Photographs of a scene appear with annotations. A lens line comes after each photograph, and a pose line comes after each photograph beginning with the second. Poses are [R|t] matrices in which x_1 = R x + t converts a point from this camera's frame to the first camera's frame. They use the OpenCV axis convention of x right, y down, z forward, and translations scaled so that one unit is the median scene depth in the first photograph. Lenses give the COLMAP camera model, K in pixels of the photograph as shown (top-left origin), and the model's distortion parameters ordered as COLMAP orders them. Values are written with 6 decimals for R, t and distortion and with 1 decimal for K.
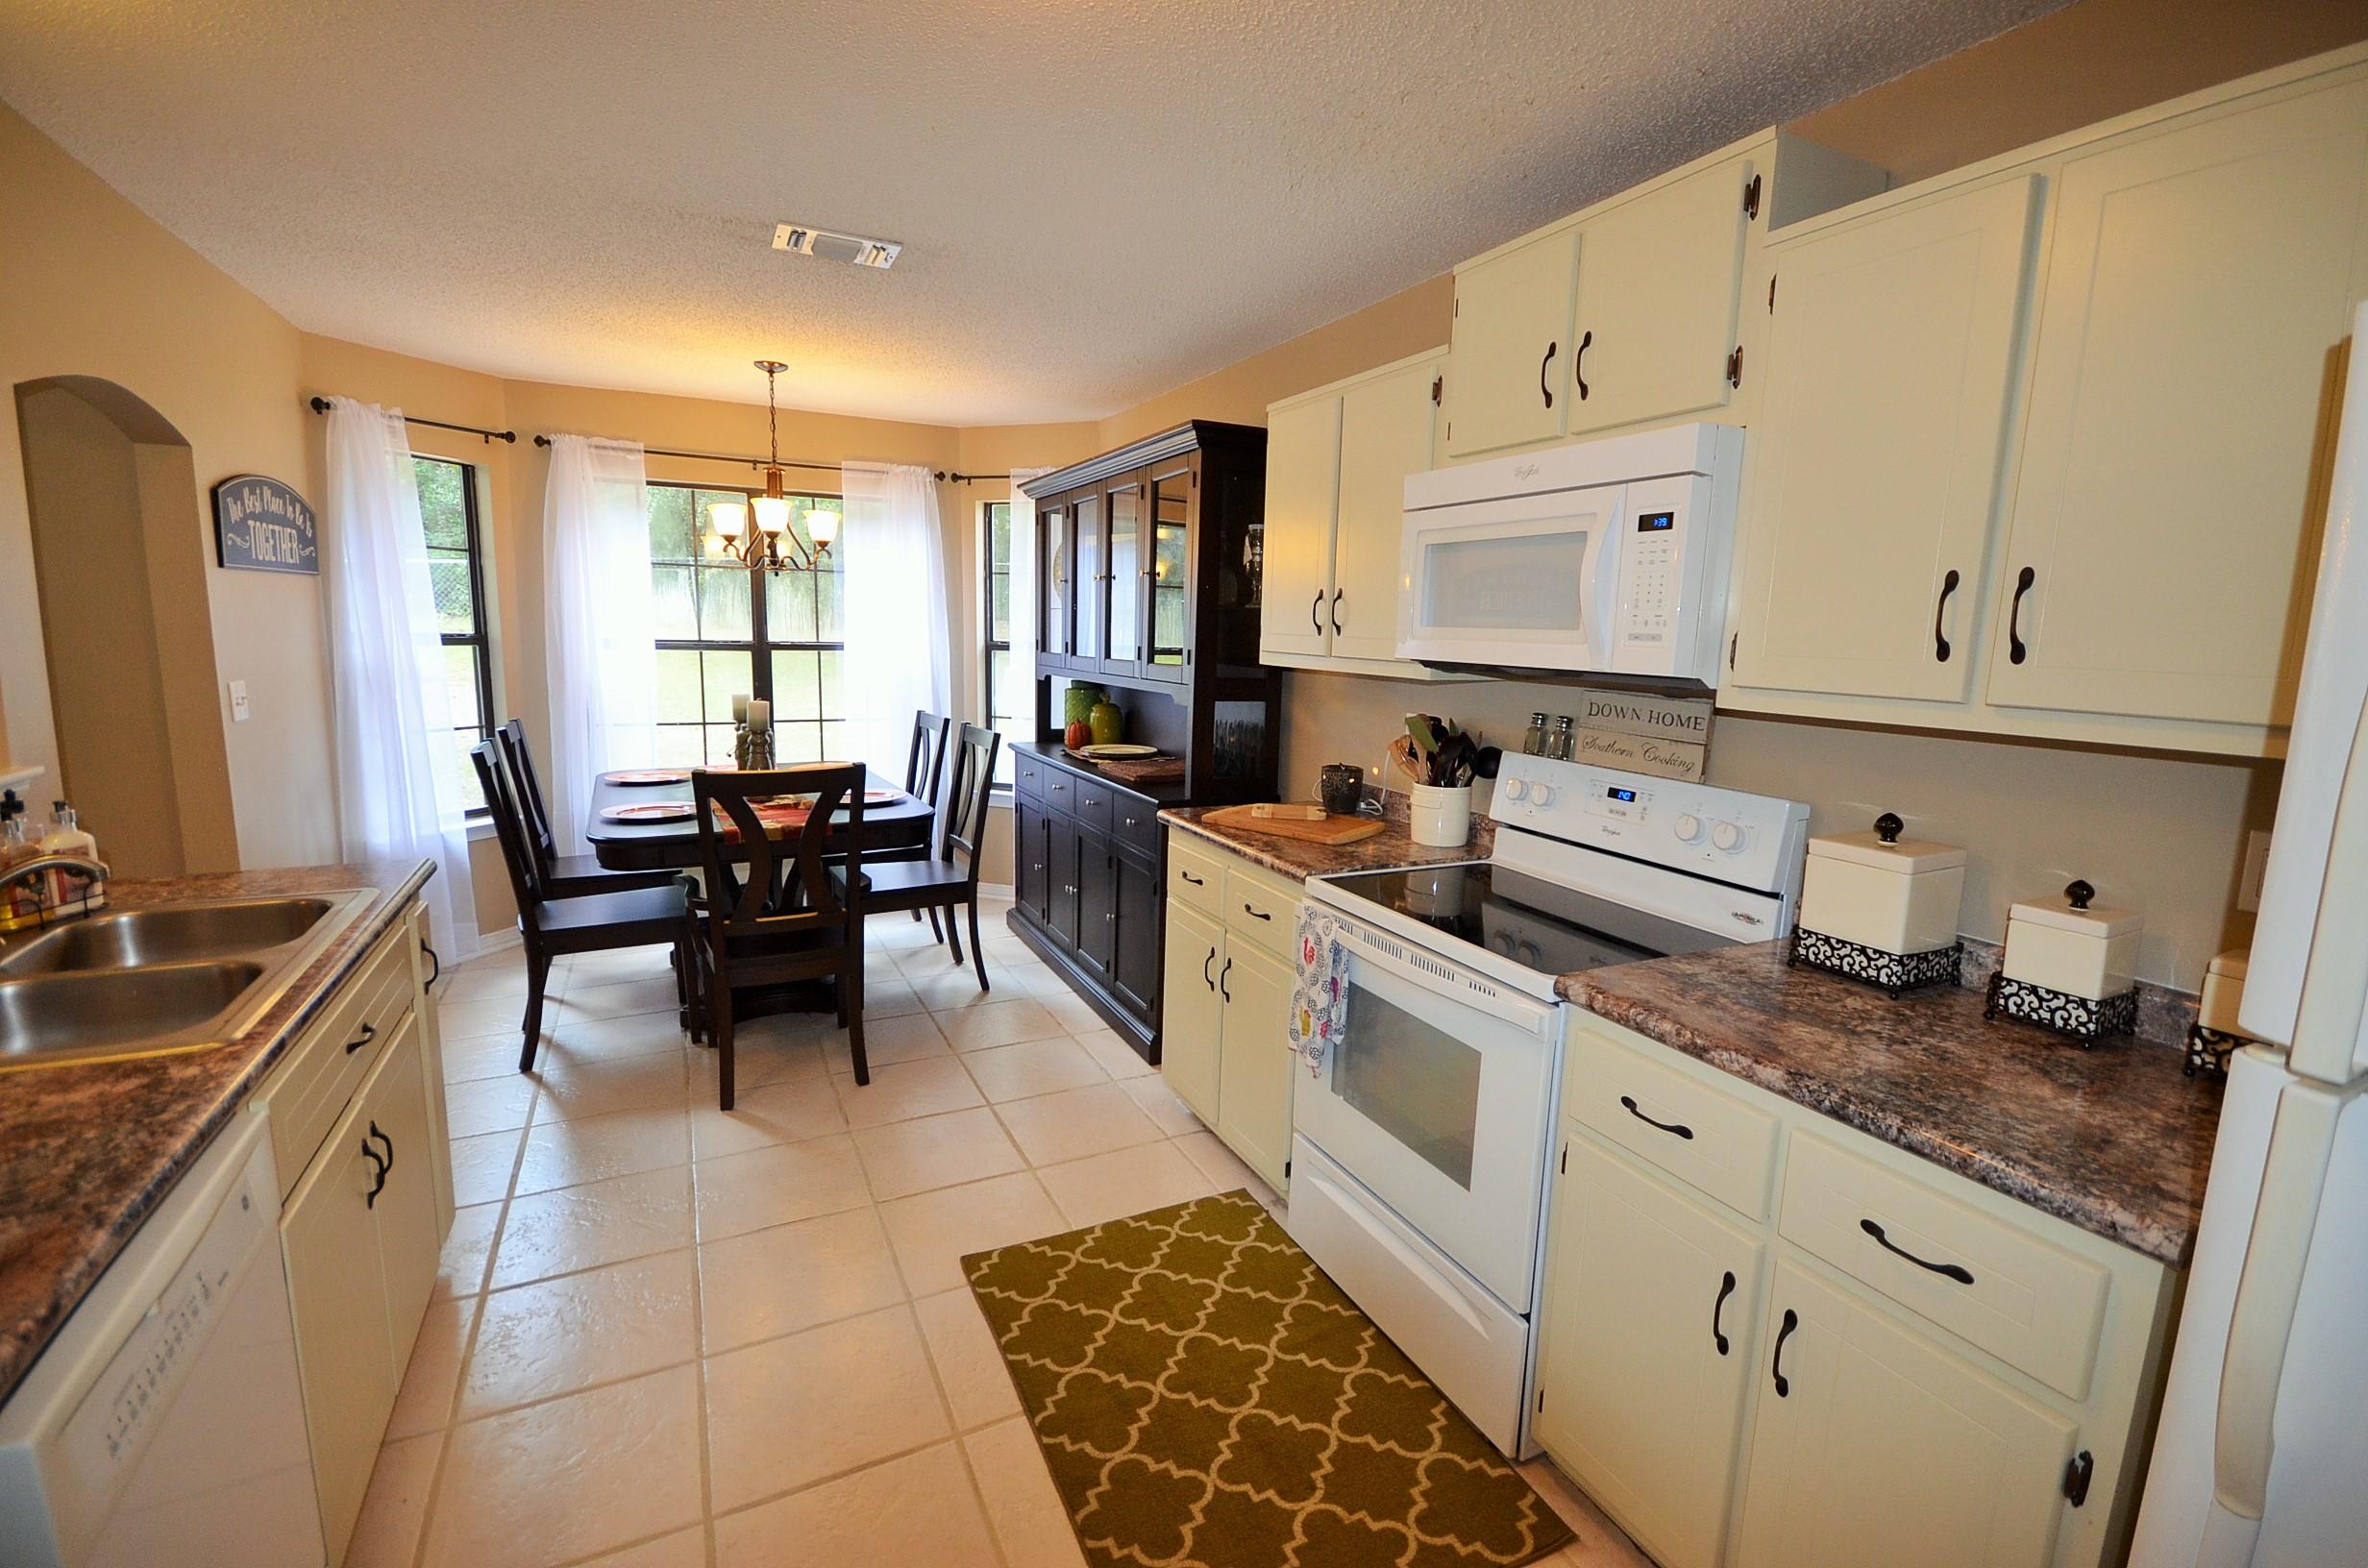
lens RADIAL K [[1023.4, 0, 1187.3], [0, 1023.4, 789.1], [0, 0, 1]] dist [0.000655, -0.006335]
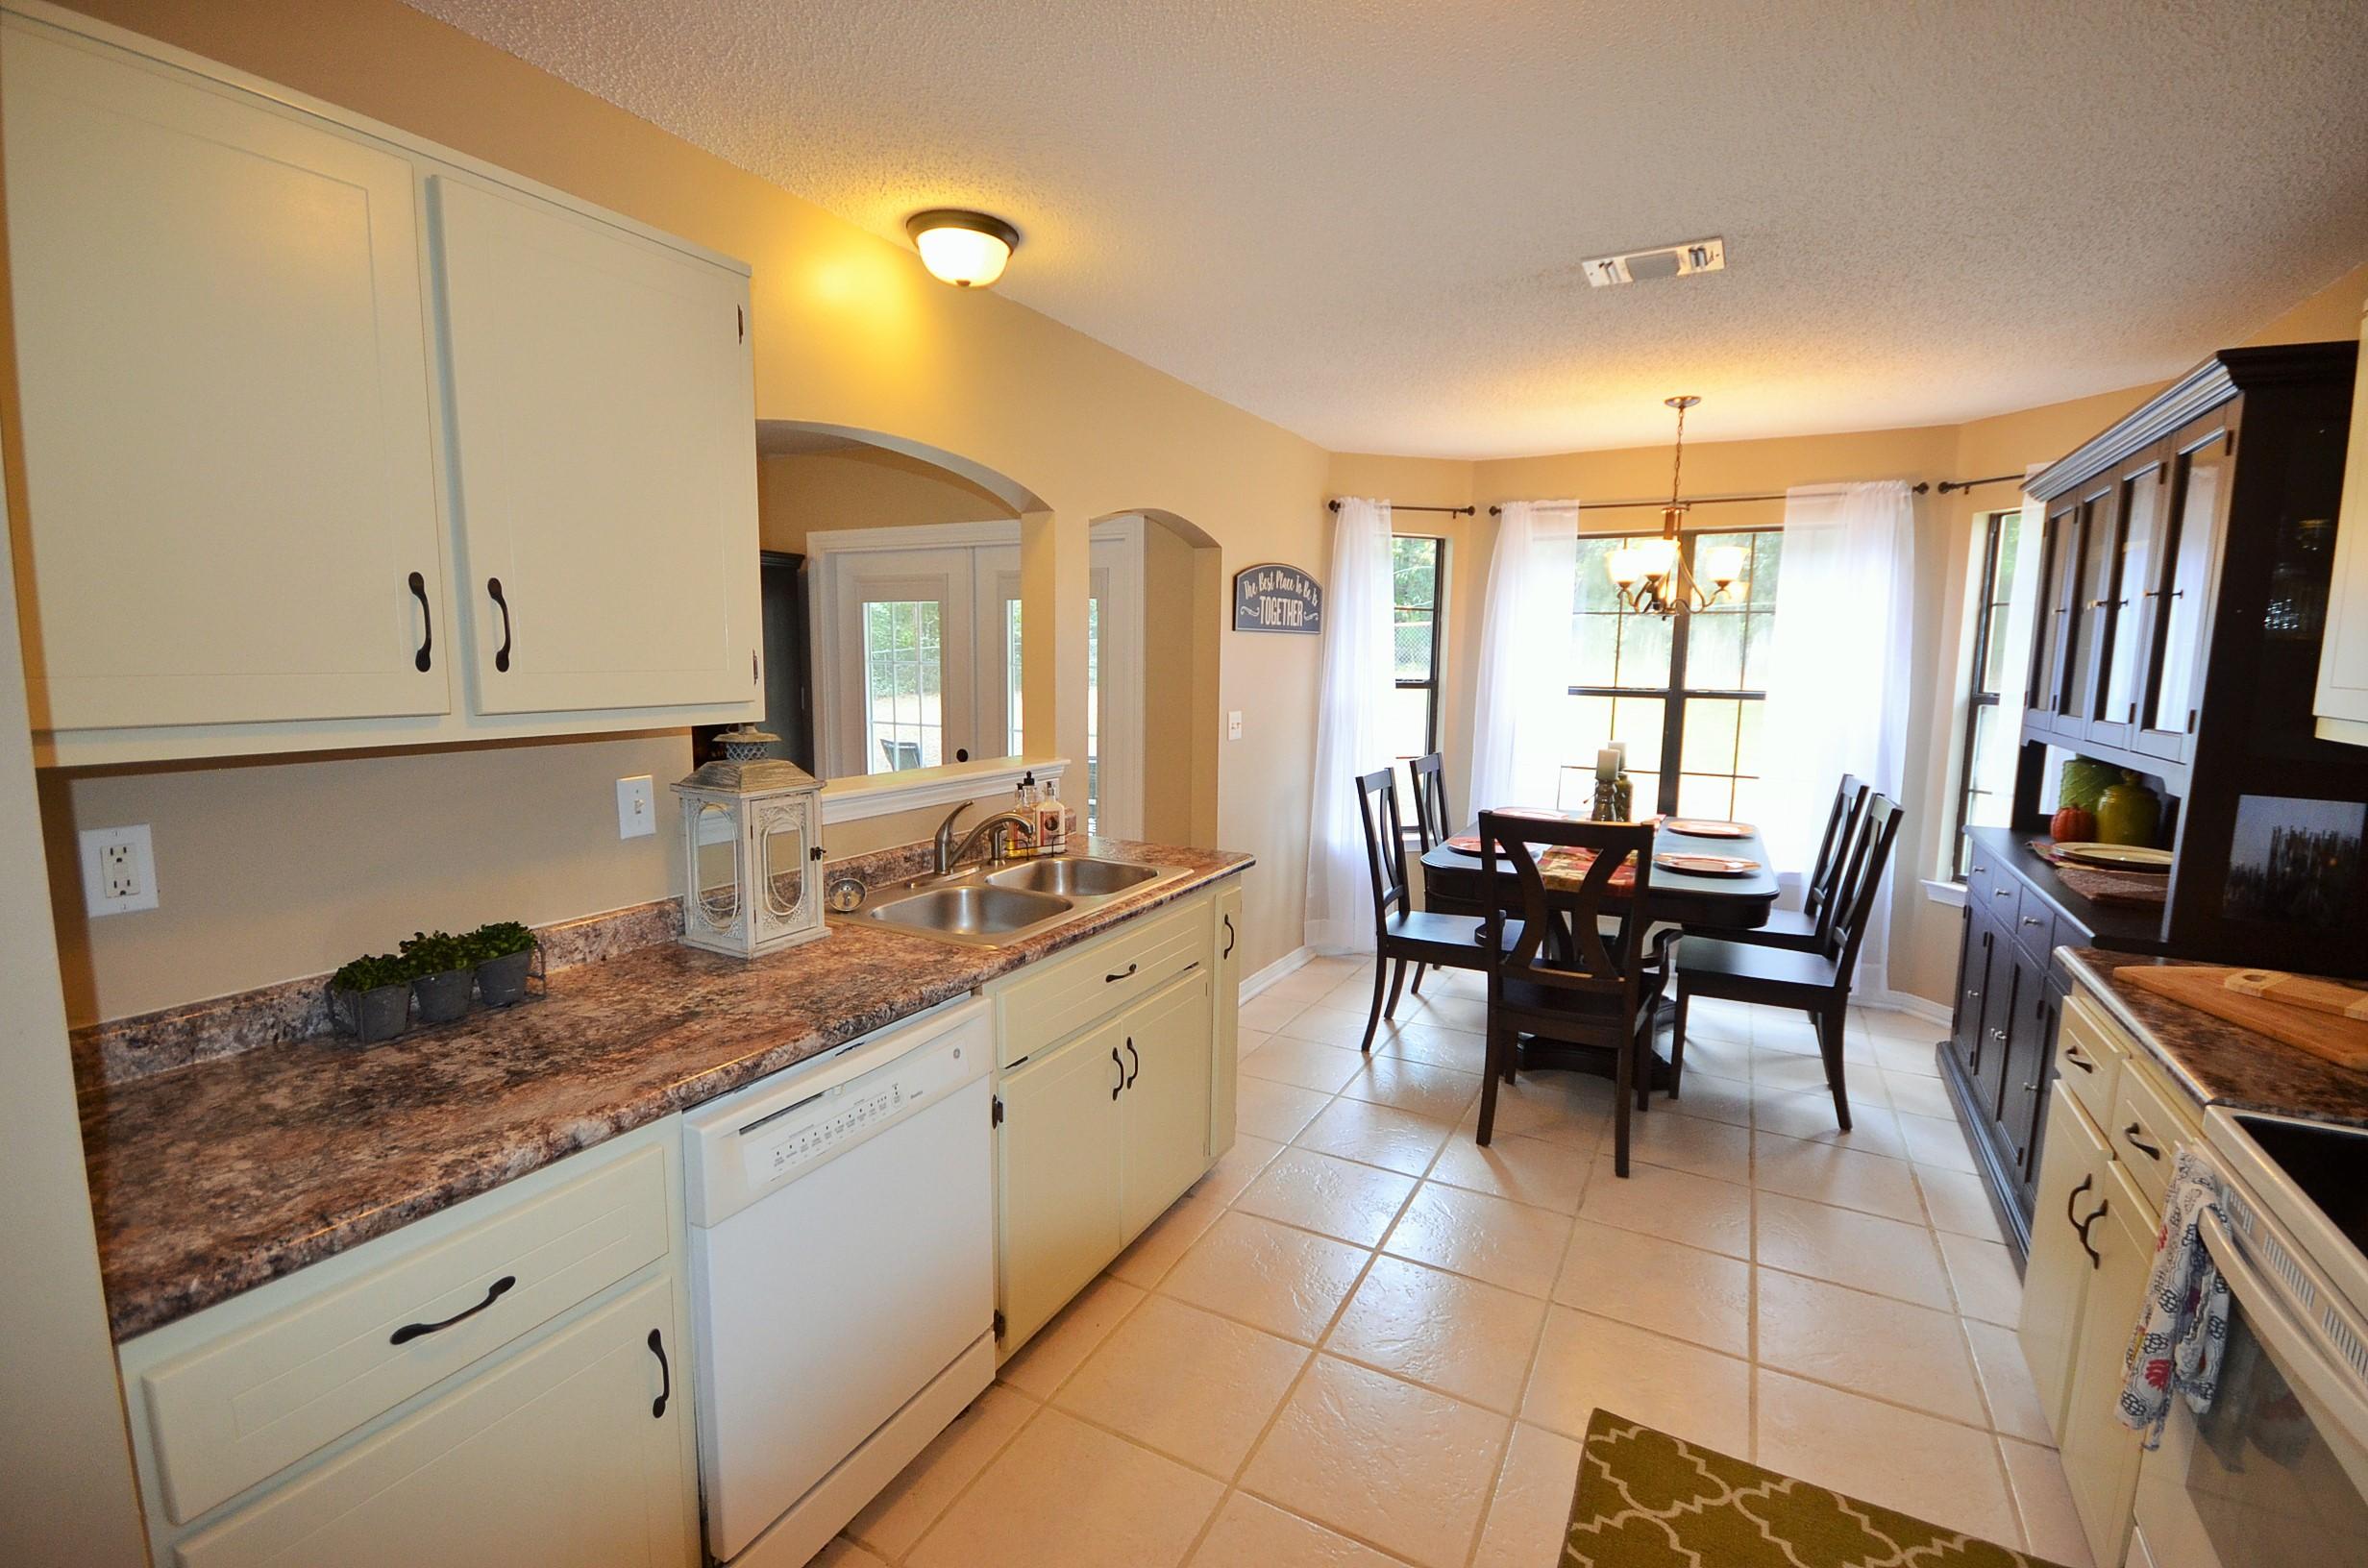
lens RADIAL K [[1023.4, 0, 1188.8], [0, 1023.4, 785.9], [0, 0, 1]] dist [0.000655, -0.006335]
pose [[0.571448, 0.088803, -0.815819, 0.163480], [-0.128536, 0.991543, 0.017896, -0.019475], [0.810509, 0.094636, 0.578030, 0.130327]]
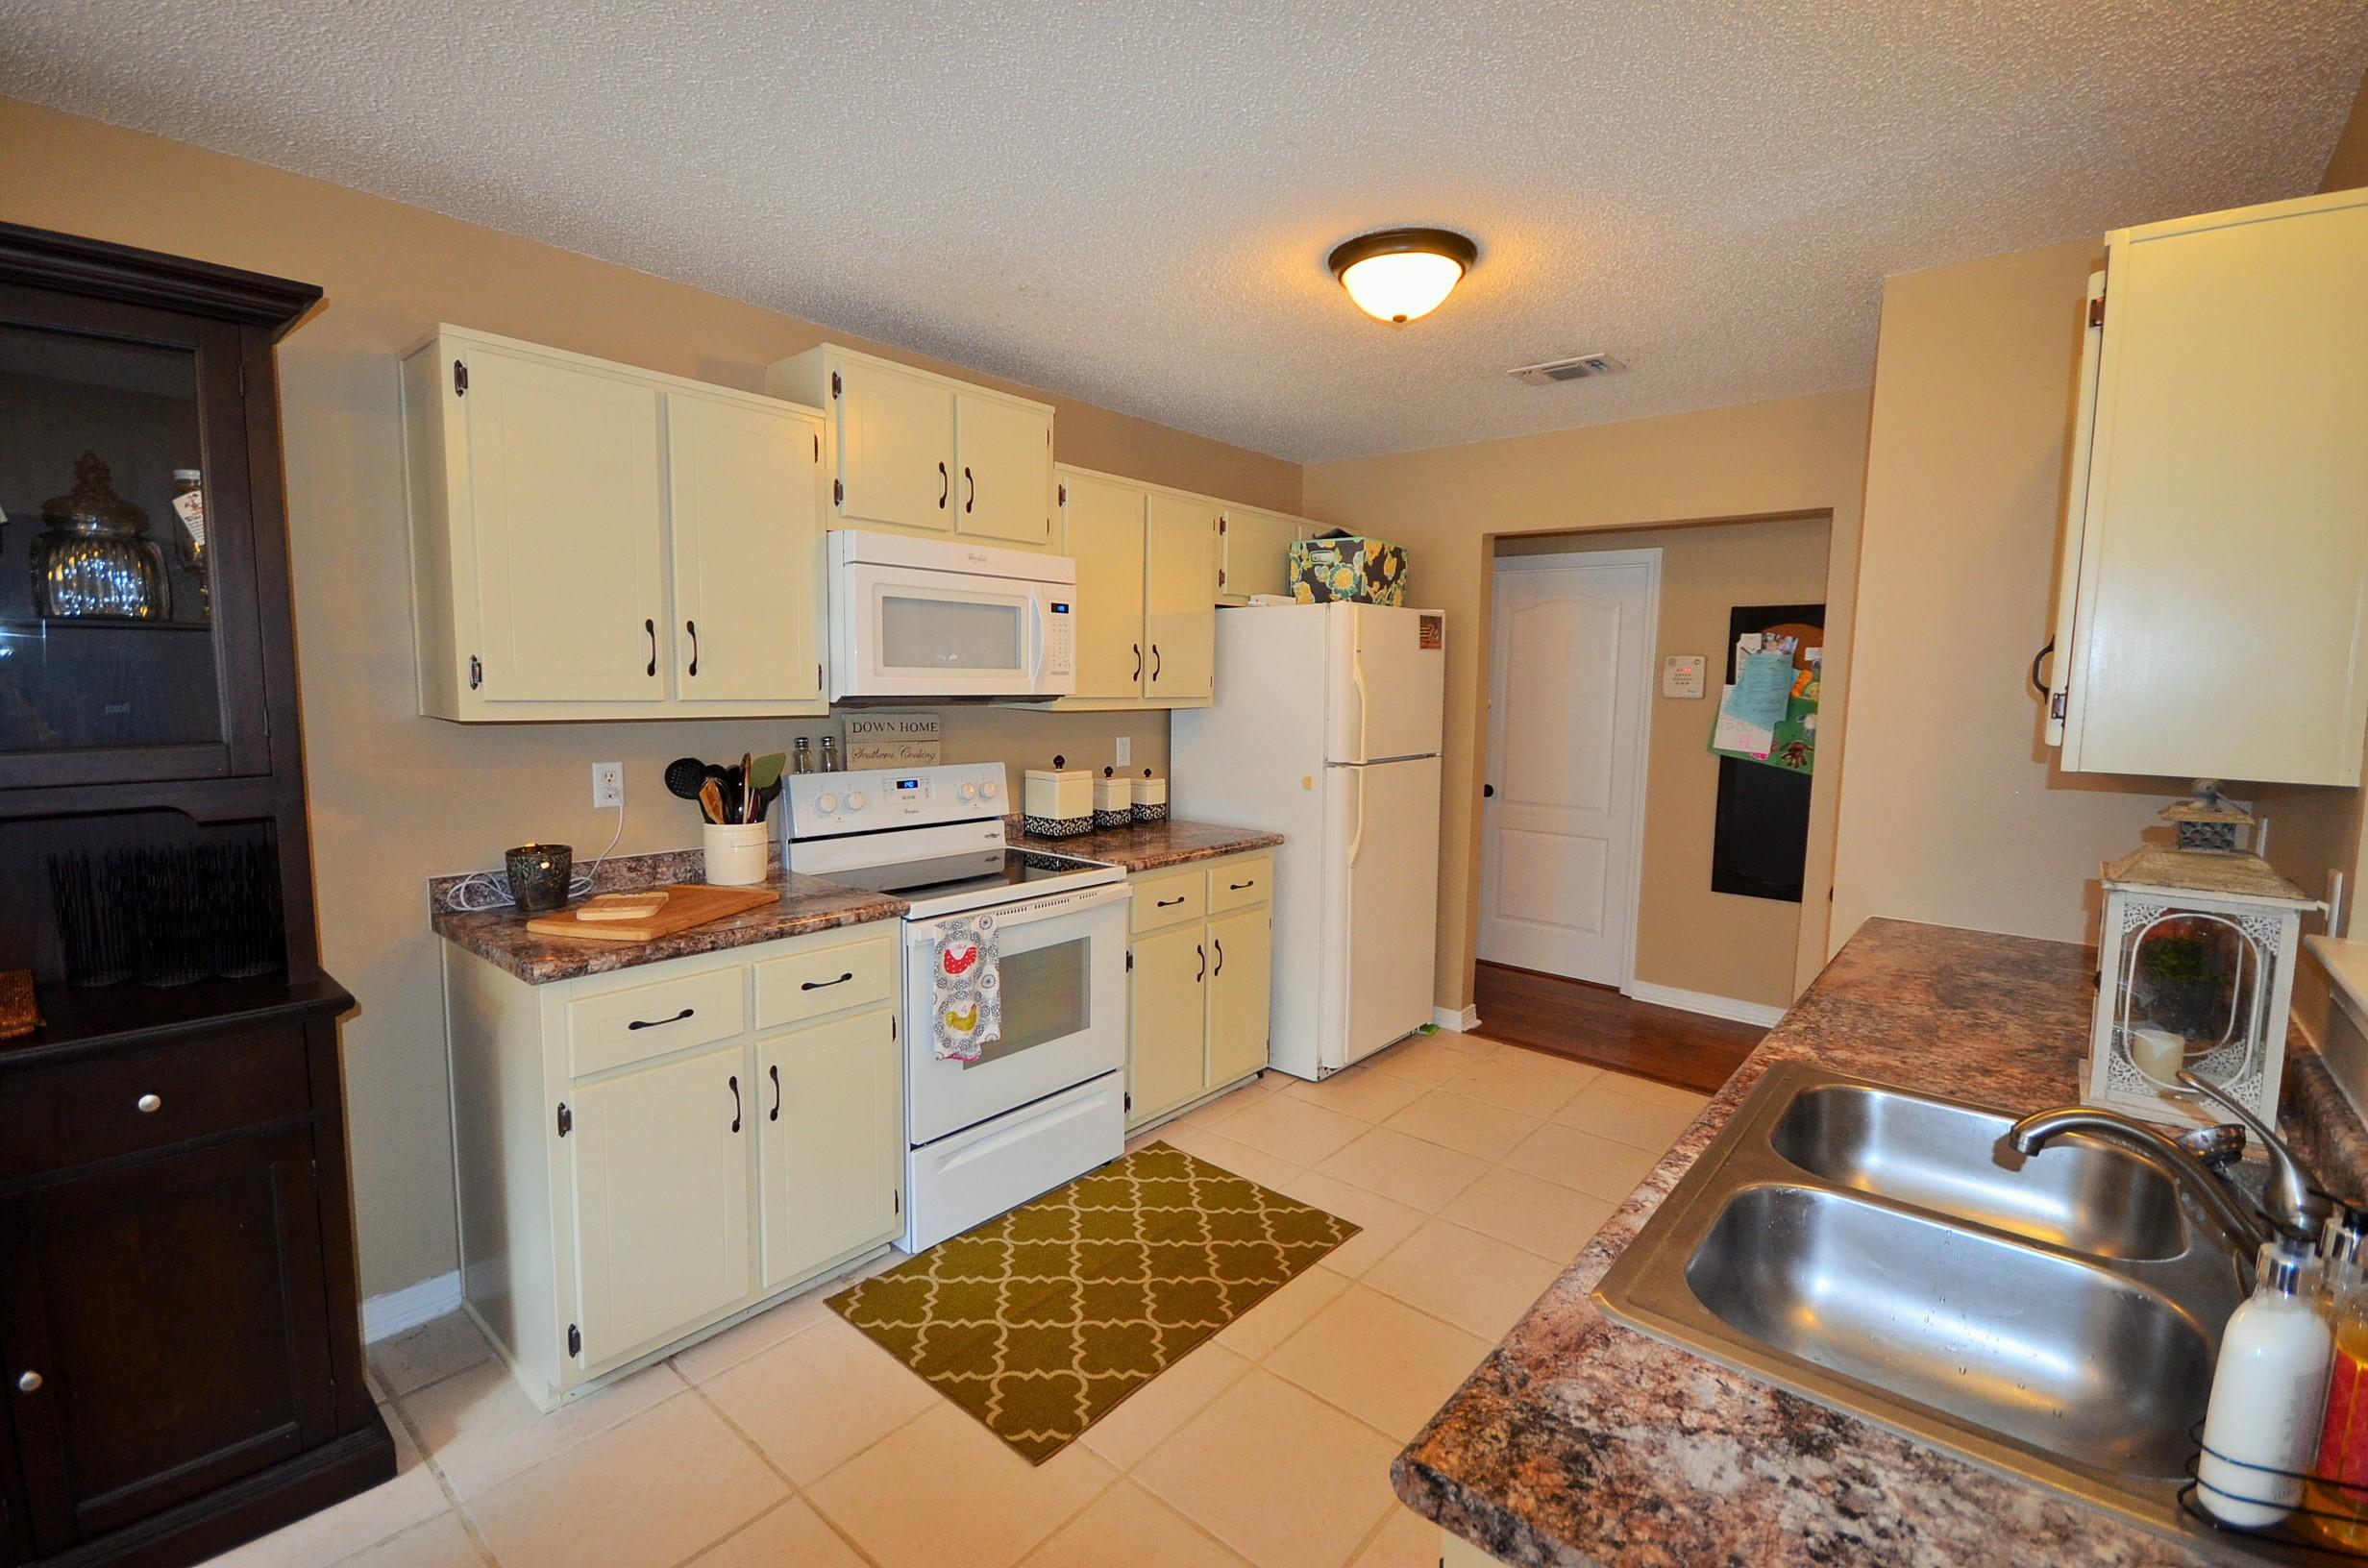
lens RADIAL K [[1023.4, 0, 1188.9], [0, 1023.4, 786.3], [0, 0, 1]] dist [0.000655, -0.006335]
pose [[-0.386552, -0.129448, 0.913138, -0.652082], [0.120566, 0.974511, 0.189186, -0.137241], [-0.914353, 0.183223, -0.361092, 0.758604]]
